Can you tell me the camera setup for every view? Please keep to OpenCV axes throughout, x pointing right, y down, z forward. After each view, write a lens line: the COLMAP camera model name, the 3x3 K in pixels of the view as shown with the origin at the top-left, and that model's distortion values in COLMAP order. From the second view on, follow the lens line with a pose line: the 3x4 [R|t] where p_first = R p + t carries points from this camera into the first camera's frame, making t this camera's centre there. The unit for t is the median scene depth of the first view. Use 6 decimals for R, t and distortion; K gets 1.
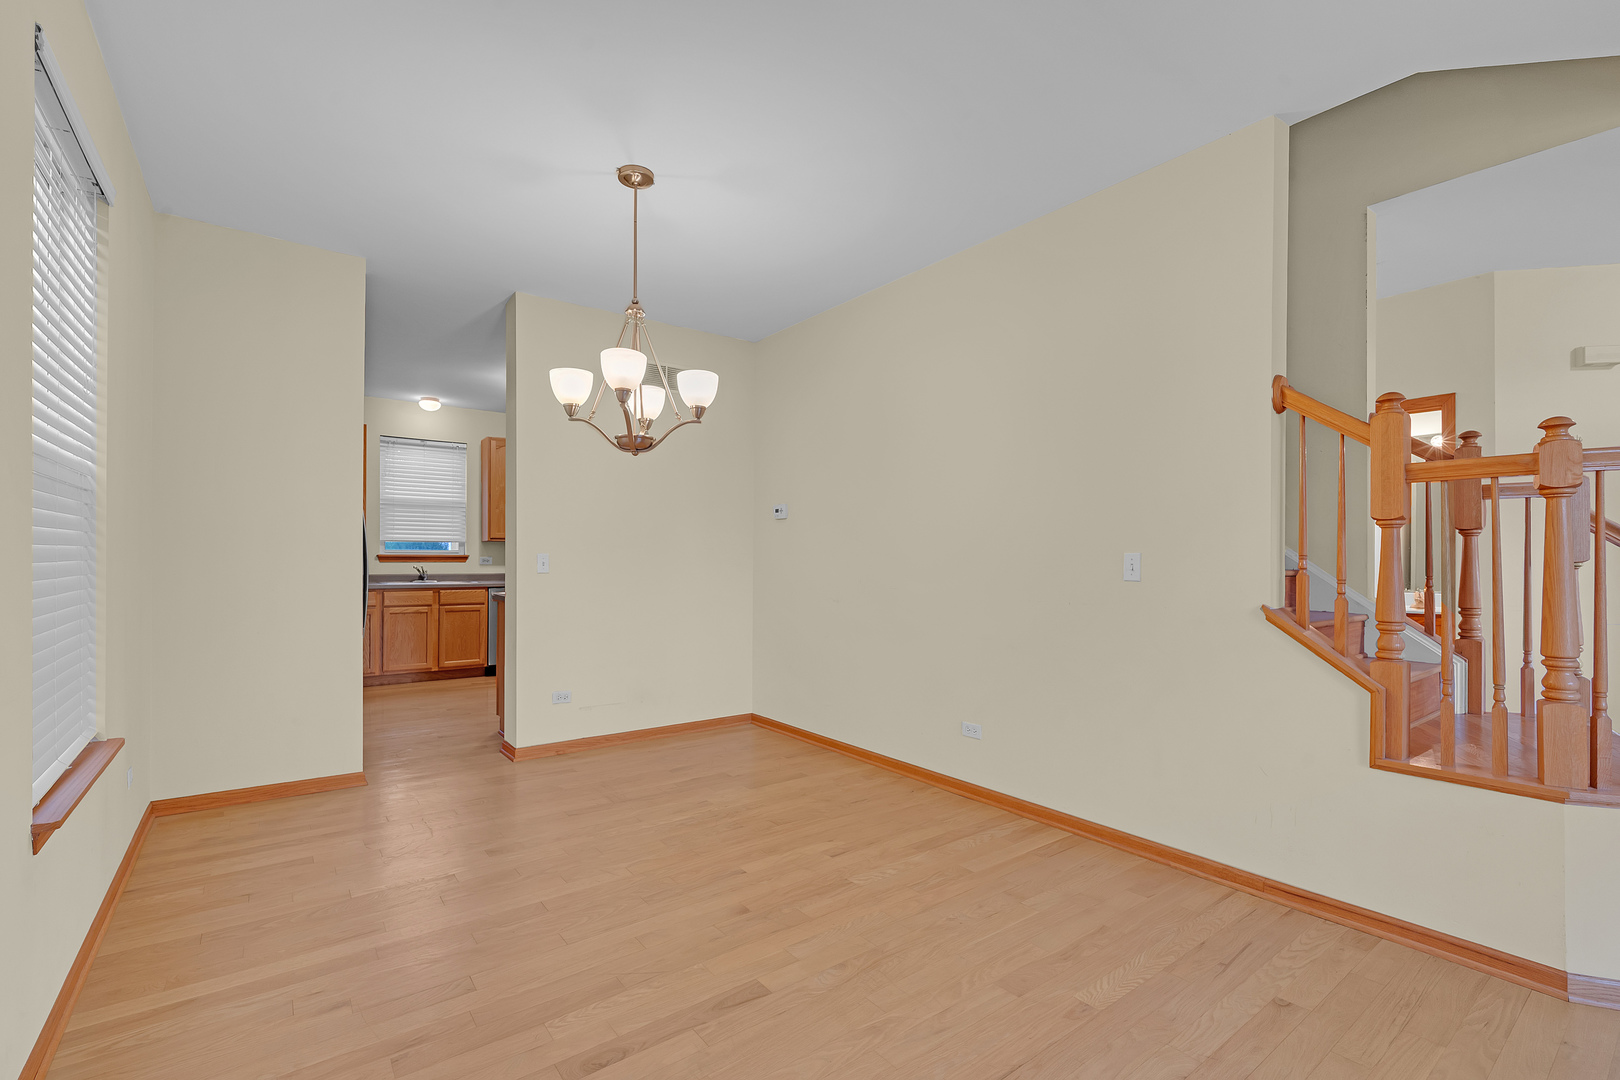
lens RADIAL K [[720.0, 0, 800.4], [0, 720.0, 552.8], [0, 0, 1]] dist [0.002361, -0.000275]
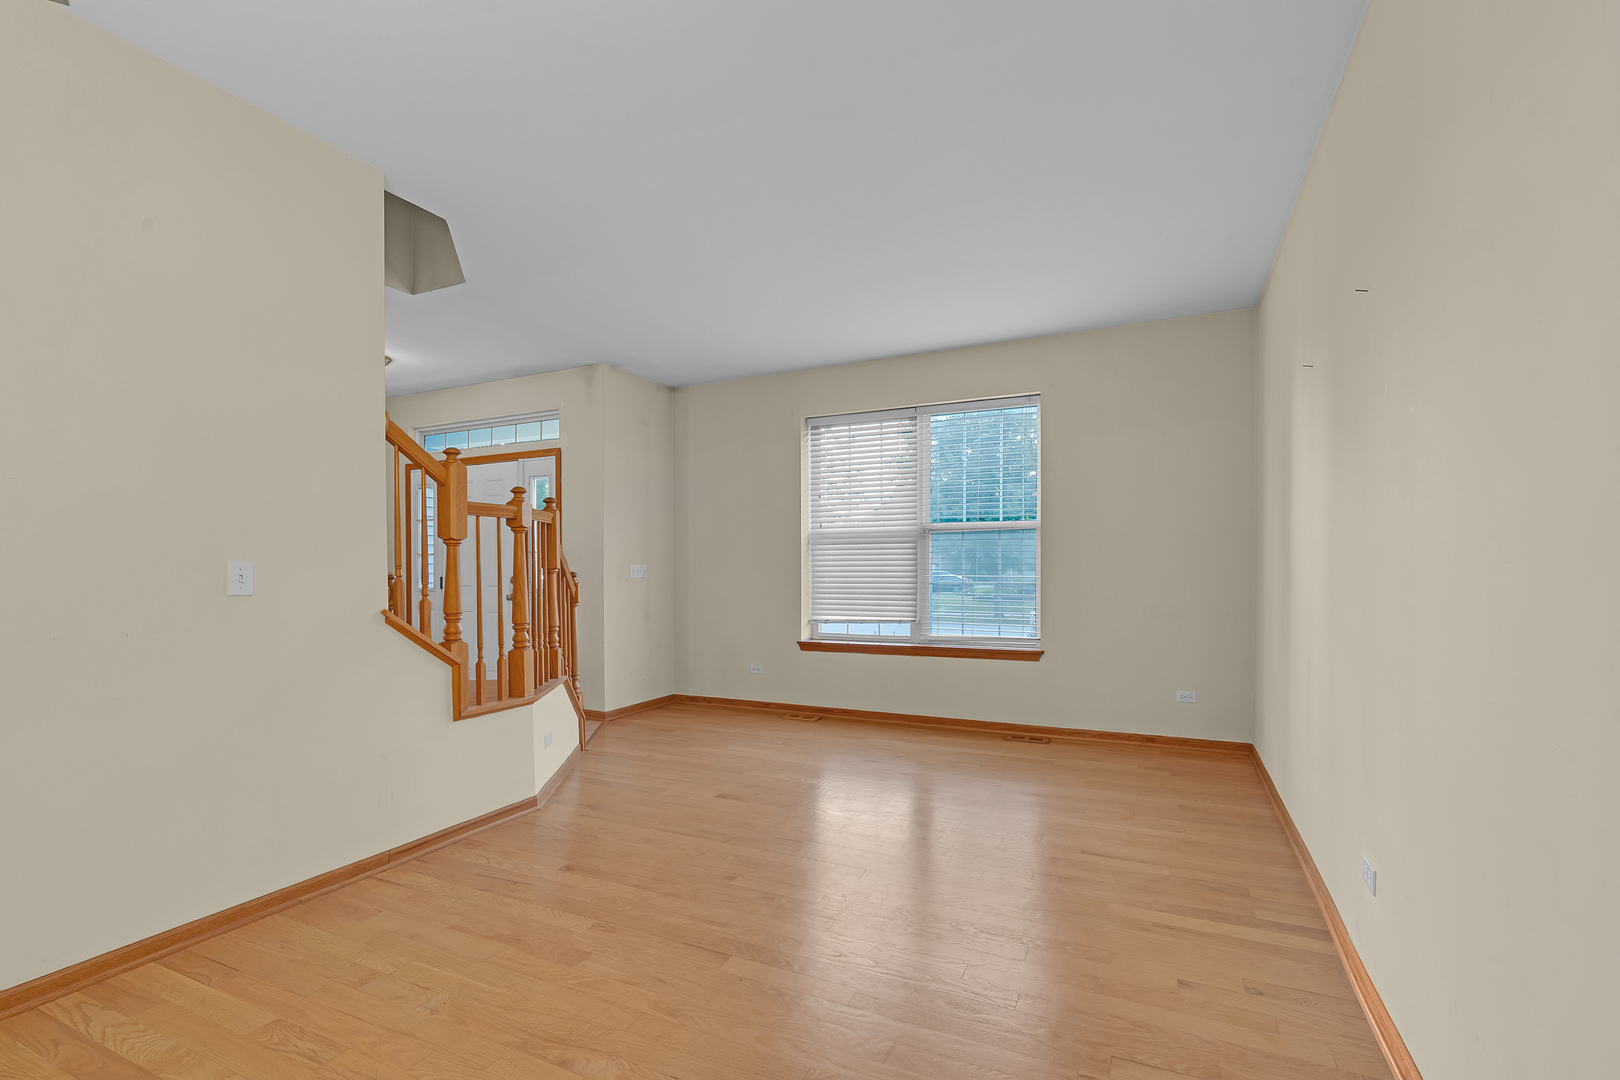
lens RADIAL K [[720.0, 0, 804.4], [0, 720.0, 557.6], [0, 0, 1]] dist [0.002361, -0.000275]
pose [[-0.449479, 0.011850, 0.893212, -0.694657], [-0.006008, 0.999849, -0.016288, 0.006411], [-0.893271, -0.012688, -0.449340, 0.972938]]
